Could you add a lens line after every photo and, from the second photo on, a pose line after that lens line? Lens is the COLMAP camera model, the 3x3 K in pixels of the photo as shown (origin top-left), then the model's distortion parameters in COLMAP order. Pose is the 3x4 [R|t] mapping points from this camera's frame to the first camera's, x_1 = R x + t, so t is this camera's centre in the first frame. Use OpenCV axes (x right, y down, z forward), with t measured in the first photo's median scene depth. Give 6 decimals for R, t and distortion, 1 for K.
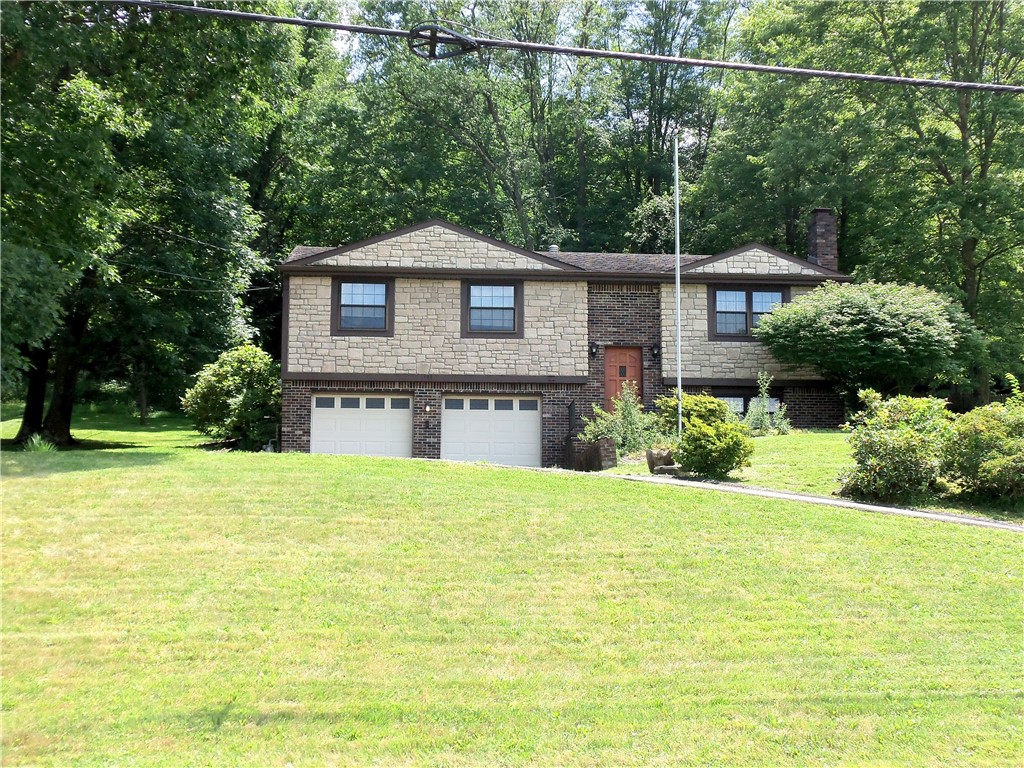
lens RADIAL K [[1405.9, 0, 510.5], [0, 1405.9, 380.6], [0, 0, 1]] dist [0.014454, 0.000000]
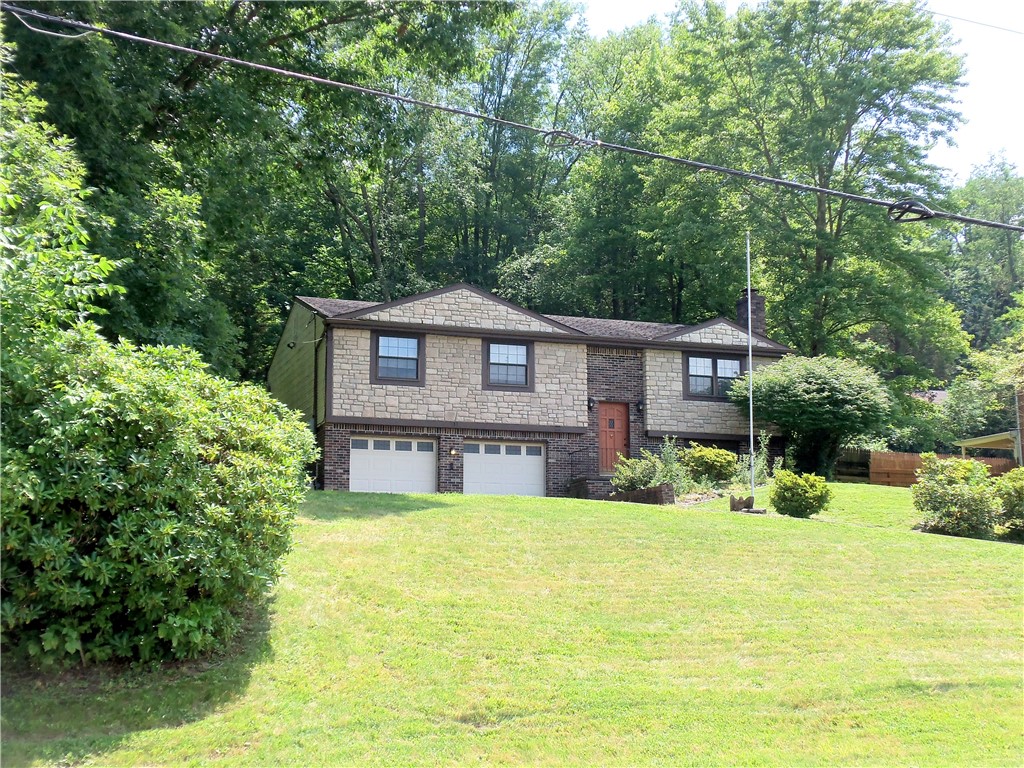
lens RADIAL K [[1405.9, 0, 514.5], [0, 1405.9, 386.5], [0, 0, 1]] dist [0.014454, 0.000000]
pose [[0.967175, 0.037074, 0.251393, -0.292164], [-0.031972, 0.999192, -0.024350, -0.006535], [-0.252093, 0.015513, 0.967579, -0.094295]]
